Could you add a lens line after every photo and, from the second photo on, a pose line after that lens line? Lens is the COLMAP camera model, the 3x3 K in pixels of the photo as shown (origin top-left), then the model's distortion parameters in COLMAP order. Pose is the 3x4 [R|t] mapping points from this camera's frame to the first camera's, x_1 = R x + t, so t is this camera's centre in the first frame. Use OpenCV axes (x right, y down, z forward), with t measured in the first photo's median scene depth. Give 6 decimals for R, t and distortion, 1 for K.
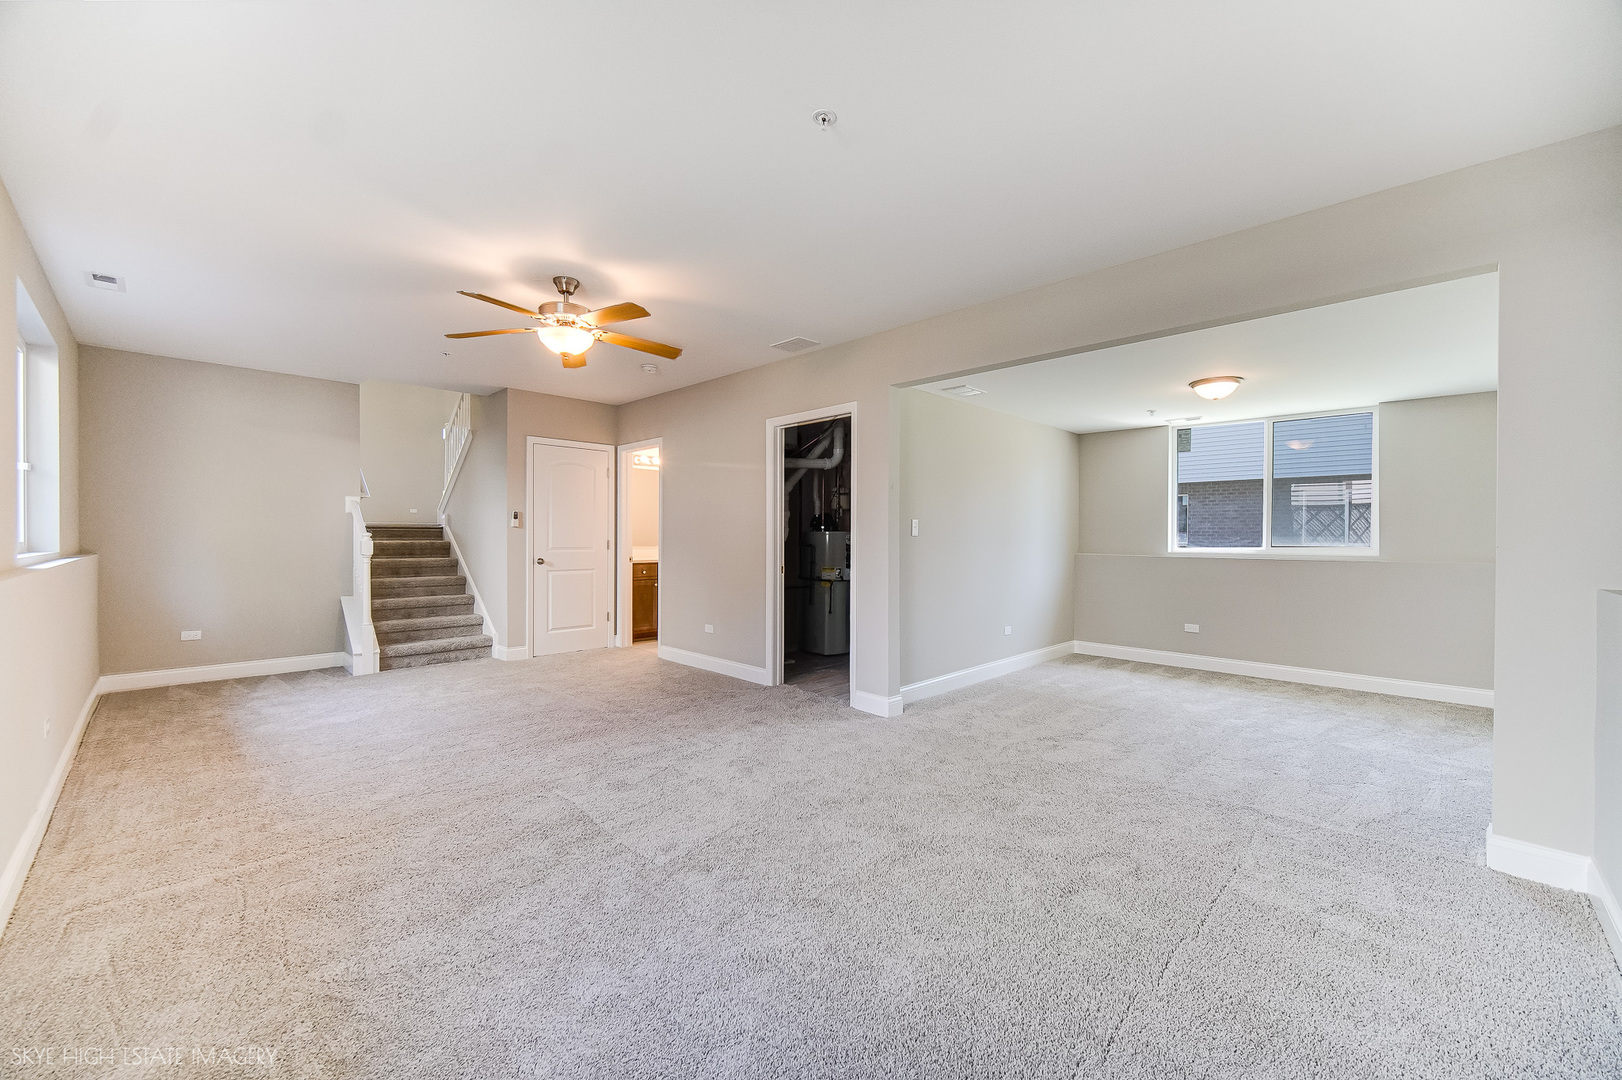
lens RADIAL K [[643.3, 0, 812.3], [0, 643.3, 539.5], [0, 0, 1]] dist [-0.000563, 0.000748]
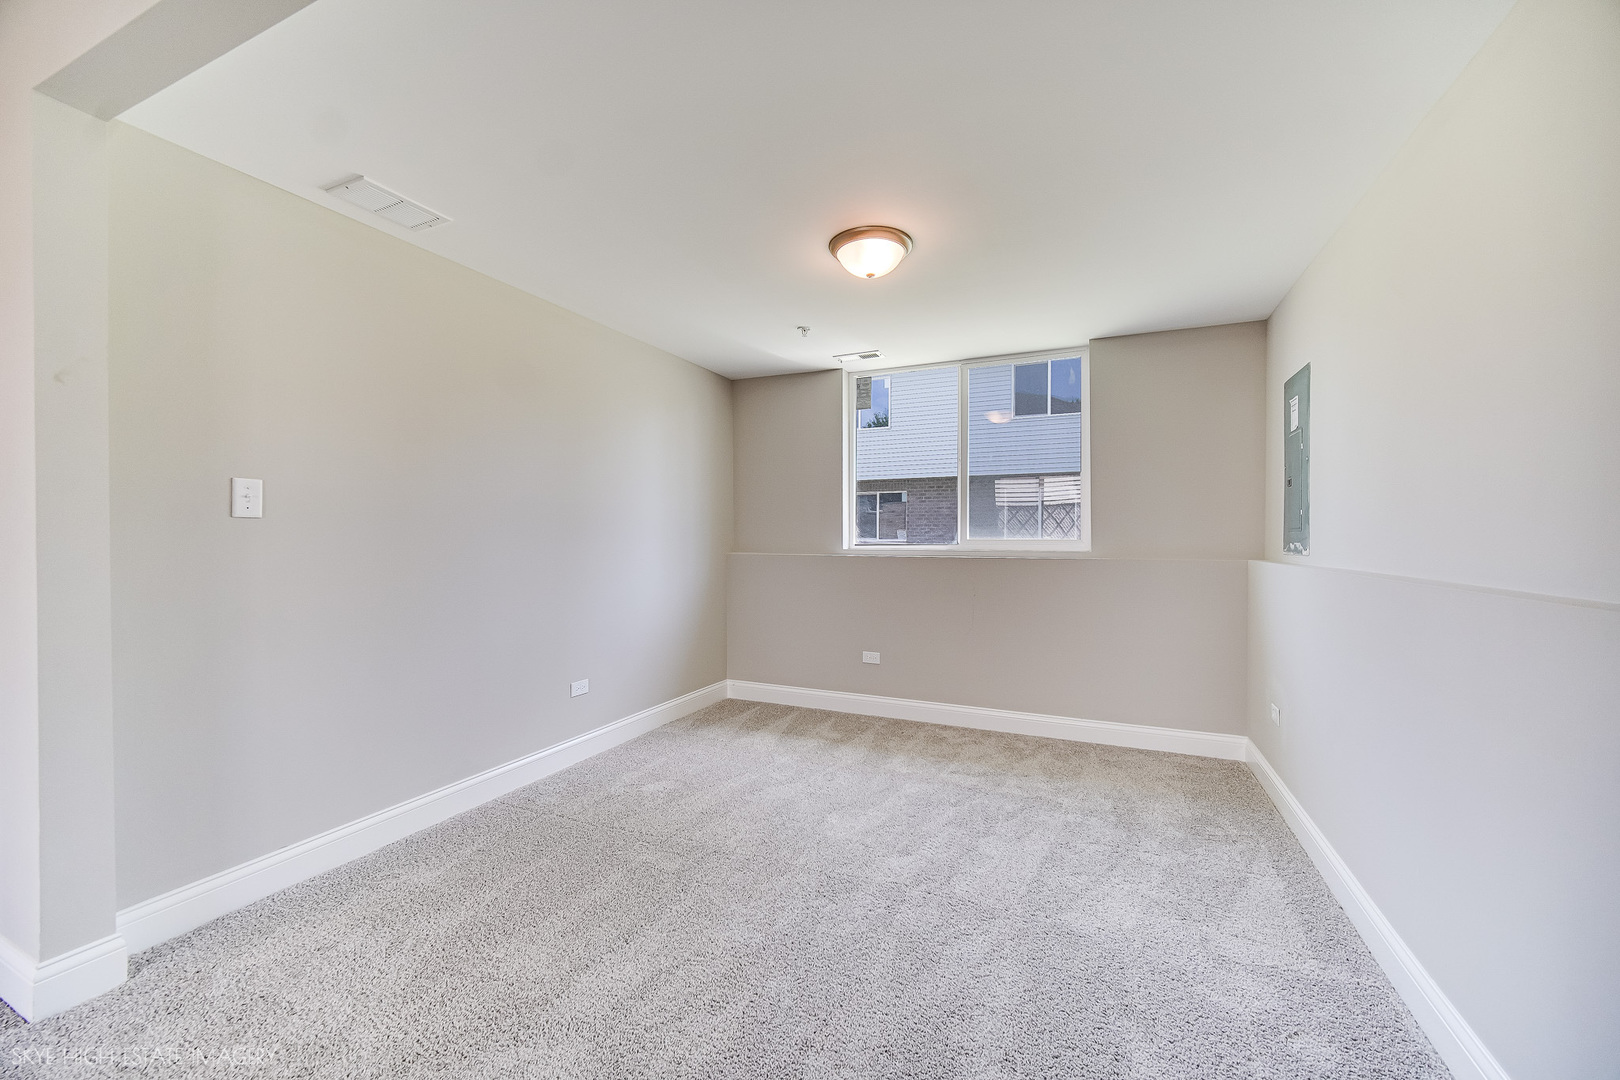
lens RADIAL K [[642.5, 0, 809.7], [0, 642.5, 541.6], [0, 0, 1]] dist [-0.000563, 0.000748]
pose [[0.937411, -0.007631, 0.348142, 0.284836], [0.007658, 0.999970, 0.001298, 0.010305], [-0.348141, 0.001449, 0.937441, 0.369511]]
